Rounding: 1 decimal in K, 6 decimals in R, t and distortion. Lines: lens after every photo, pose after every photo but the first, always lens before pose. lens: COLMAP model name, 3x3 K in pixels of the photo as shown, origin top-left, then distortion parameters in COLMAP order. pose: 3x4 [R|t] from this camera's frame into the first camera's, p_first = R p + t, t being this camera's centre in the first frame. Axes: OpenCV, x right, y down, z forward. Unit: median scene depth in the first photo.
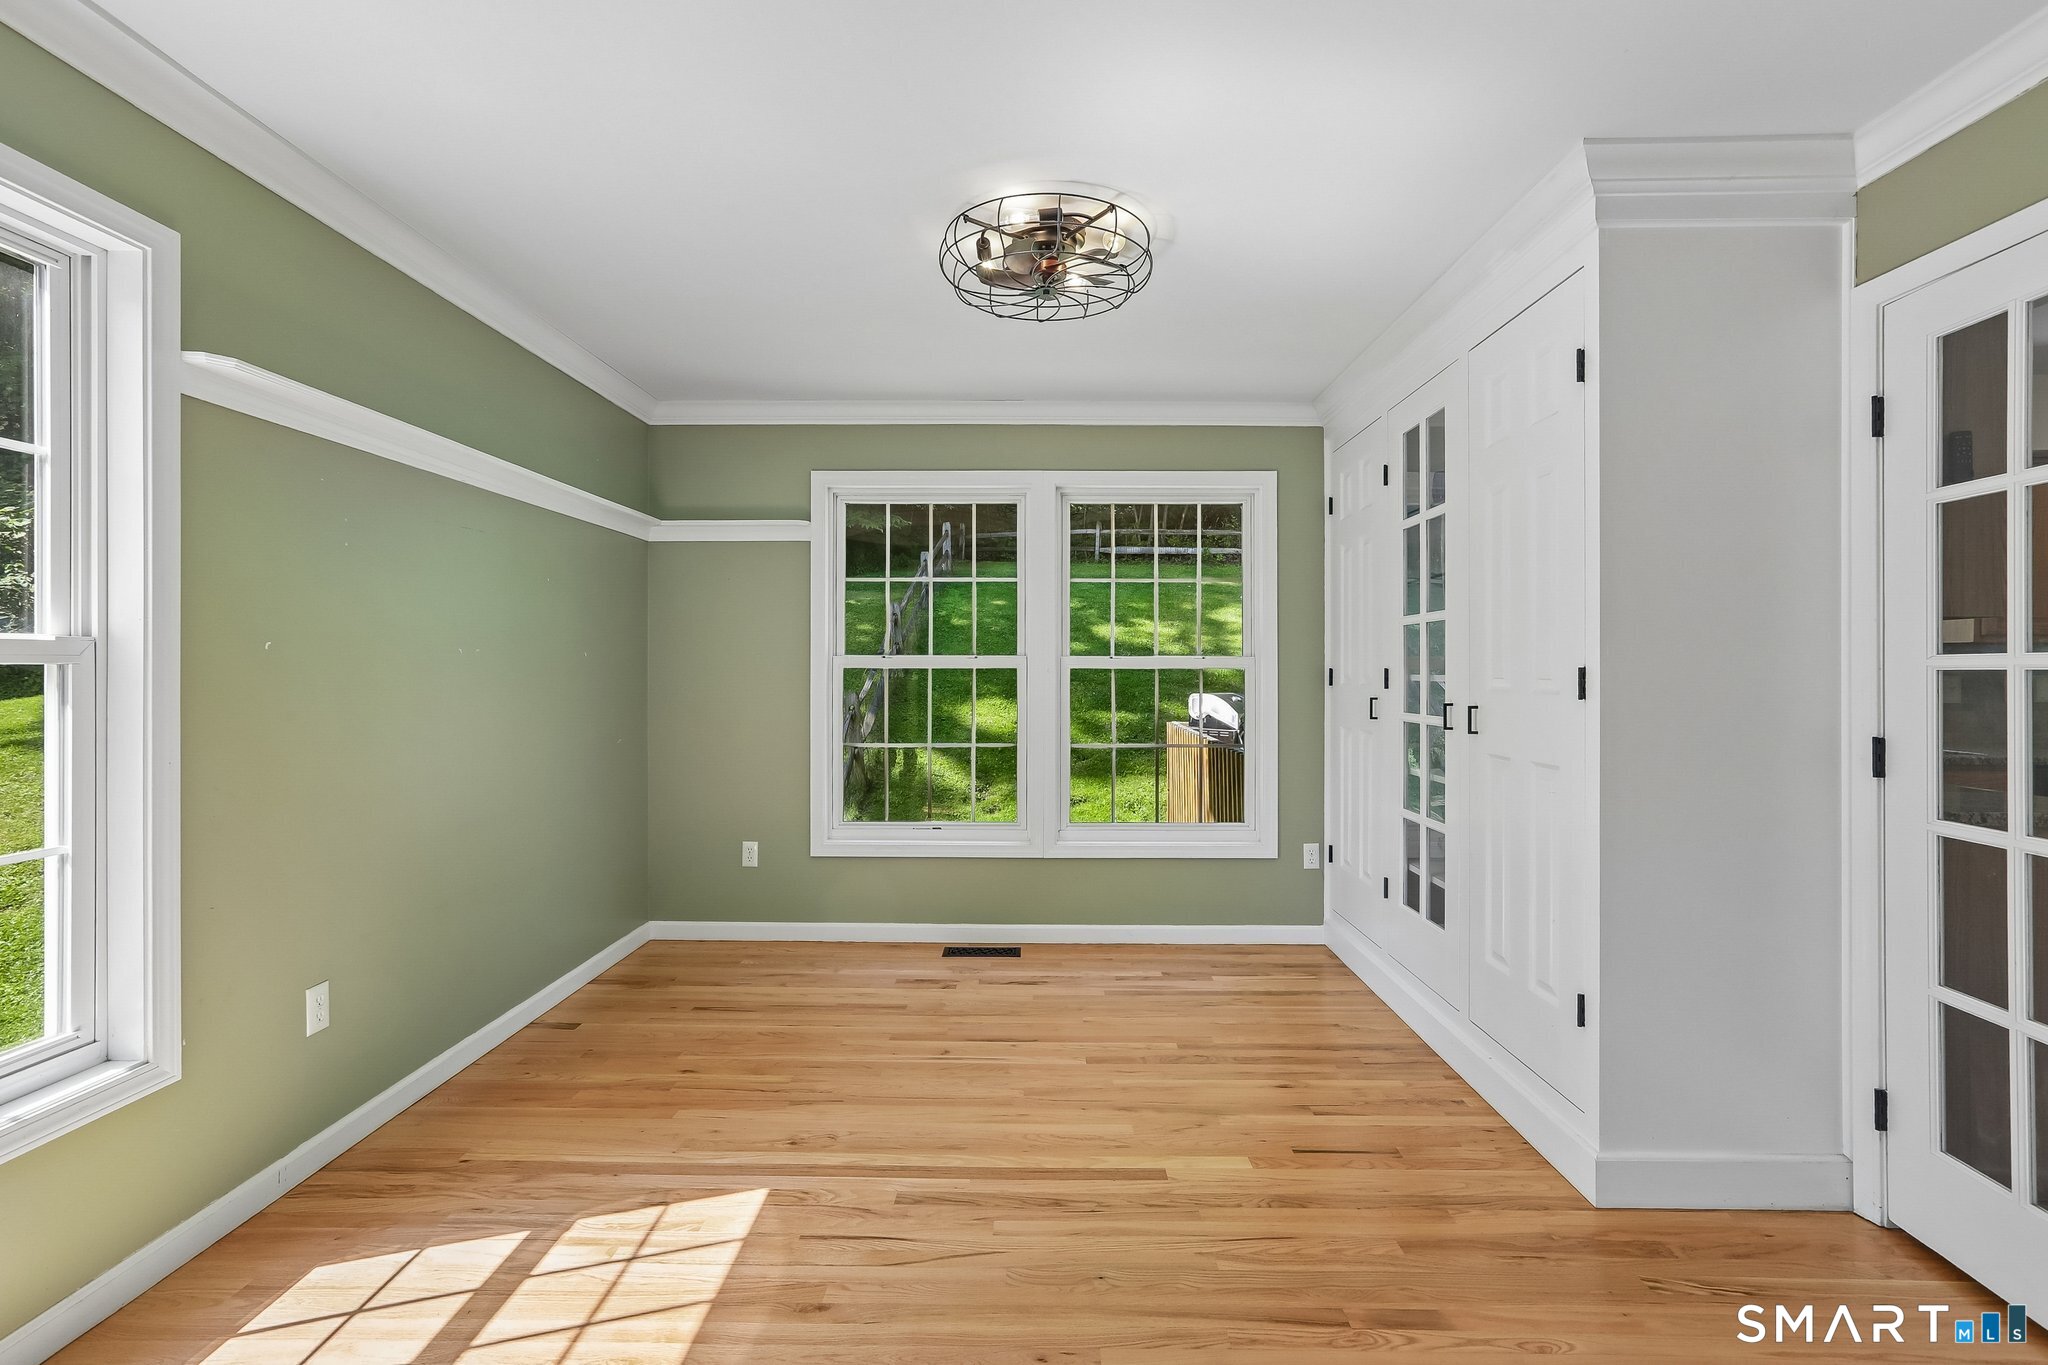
lens RADIAL K [[970.7, 0, 1023.5], [0, 970.7, 661.2], [0, 0, 1]] dist [-0.032030, 0.000209]
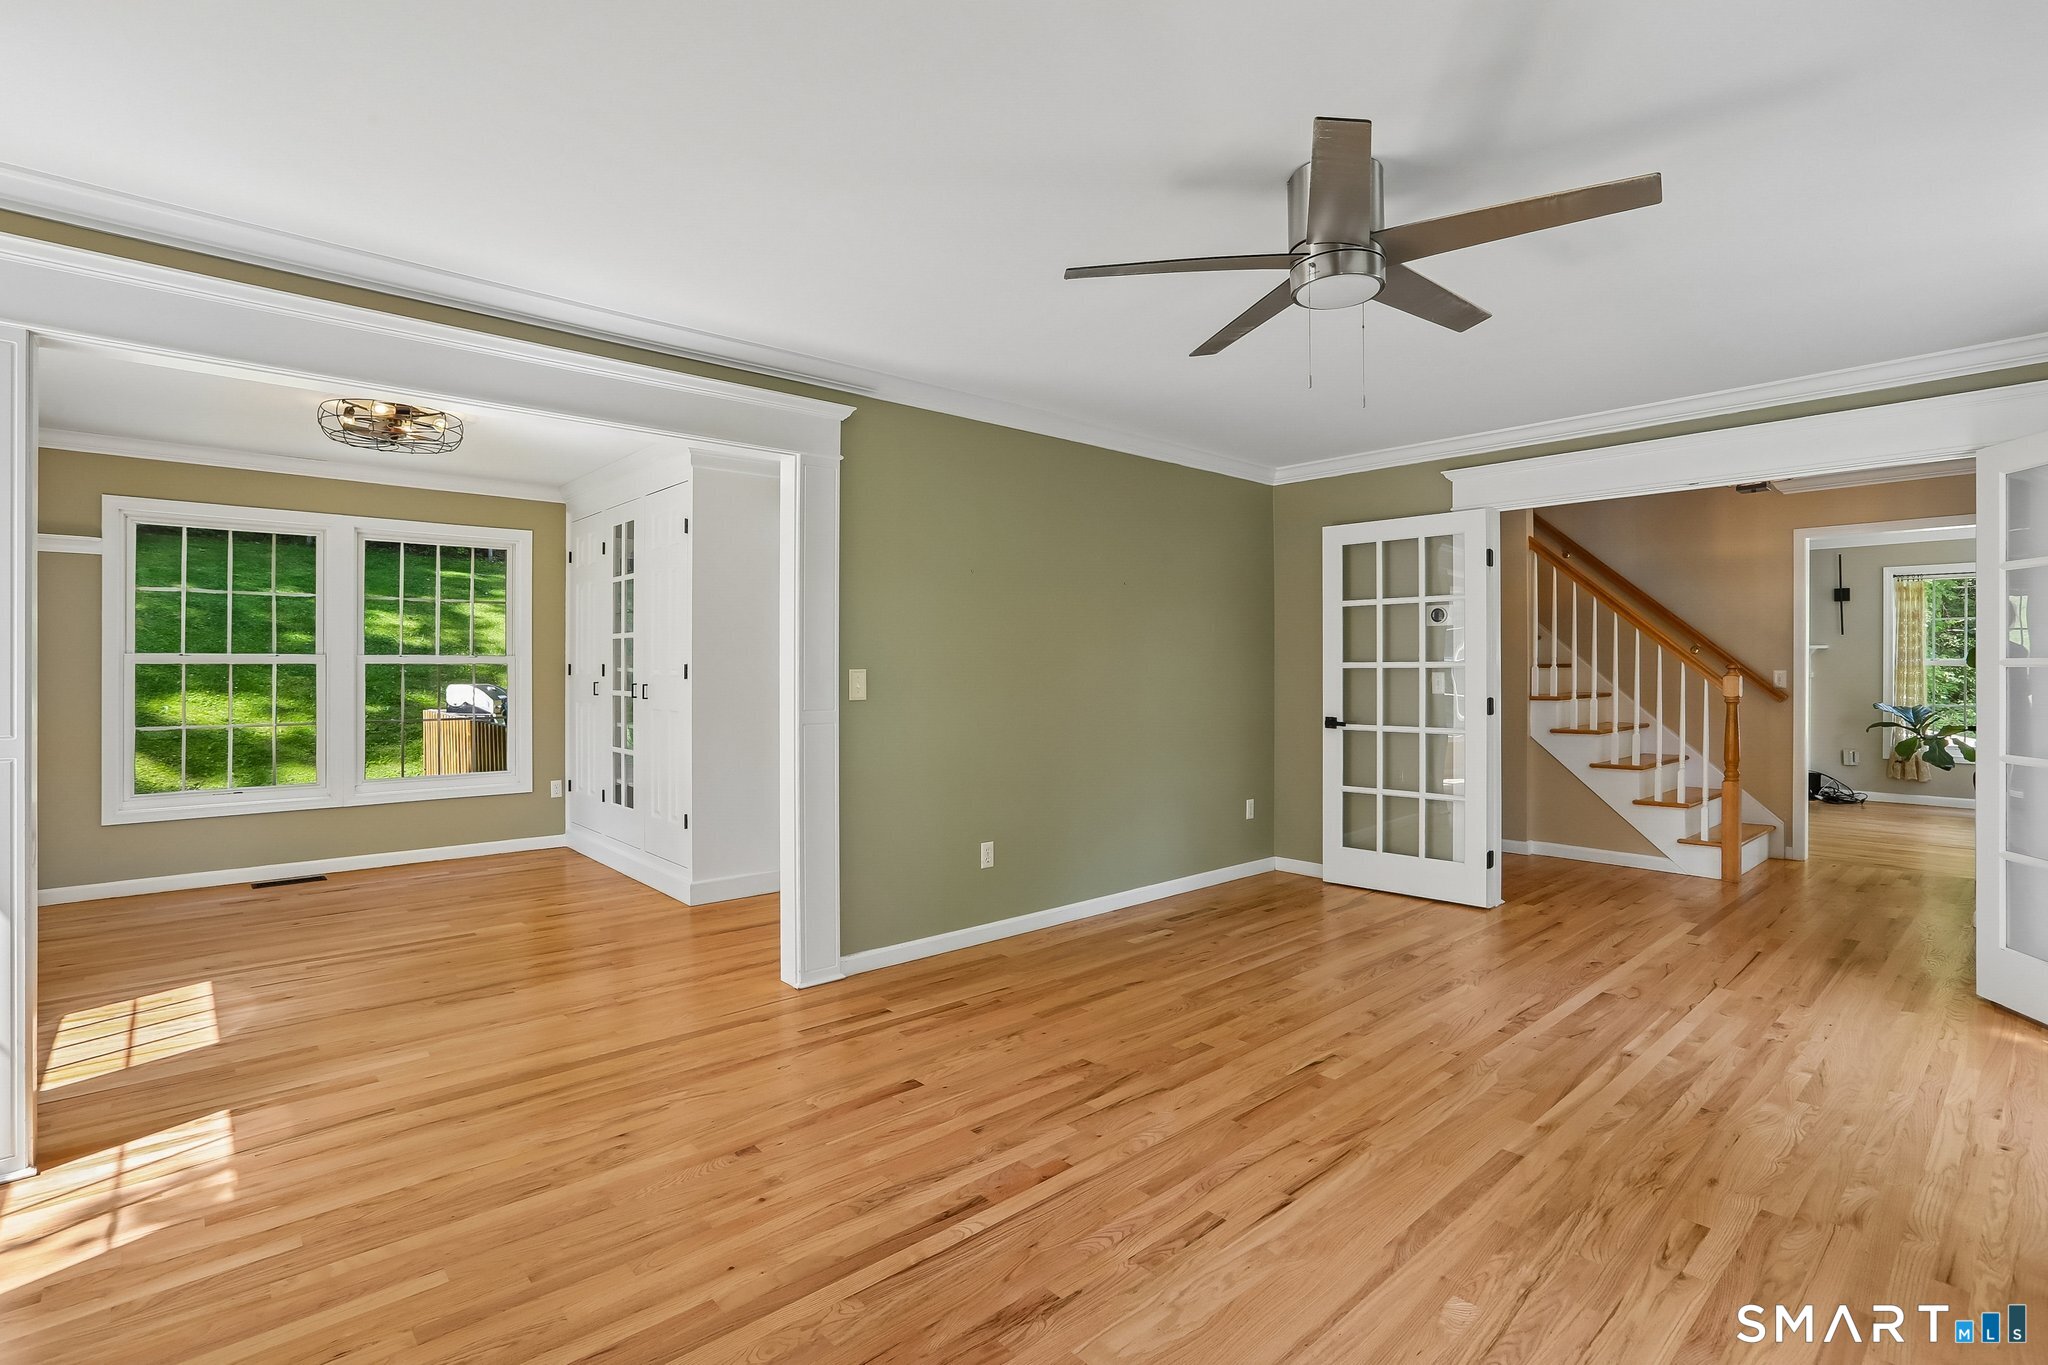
lens RADIAL K [[963.6, 0, 1021.5], [0, 963.6, 669.2], [0, 0, 1]] dist [-0.050255, 0.028968]
pose [[0.738627, -0.003997, 0.674102, -0.218784], [-0.007021, 0.999883, 0.013622, -0.012509], [-0.674077, -0.014794, 0.738513, -0.762640]]
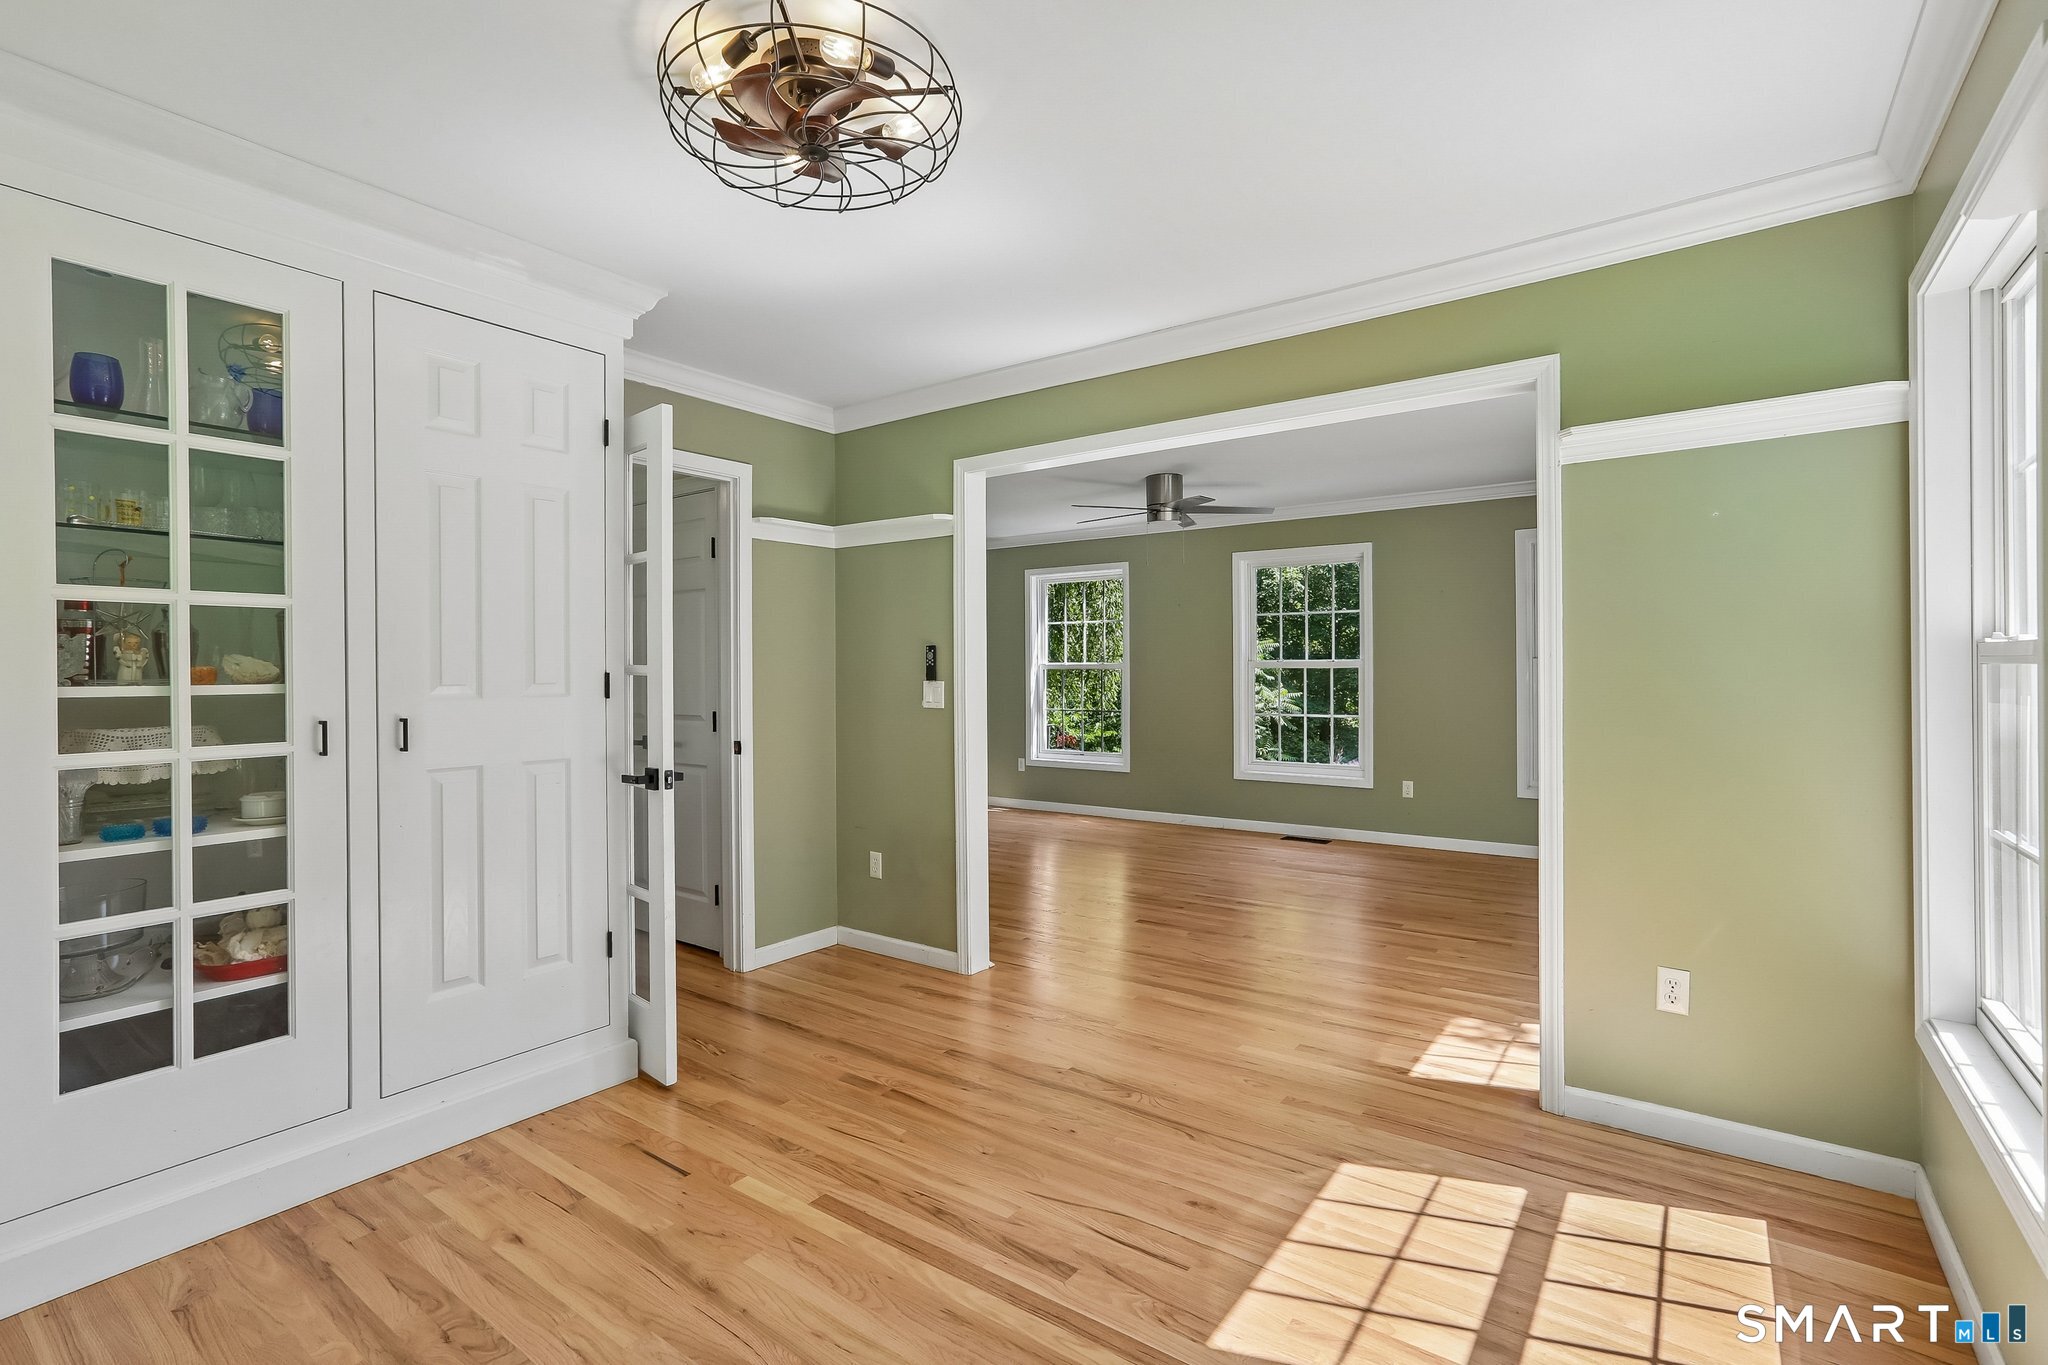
lens RADIAL K [[955.5, 0, 1026.6], [0, 955.5, 668.0], [0, 0, 1]] dist [0.002634, 0.000192]
pose [[-0.817538, 0.003019, 0.575867, -0.396108], [0.000310, 0.999988, -0.004804, 0.003122], [-0.575874, -0.003749, -0.817530, 1.139415]]
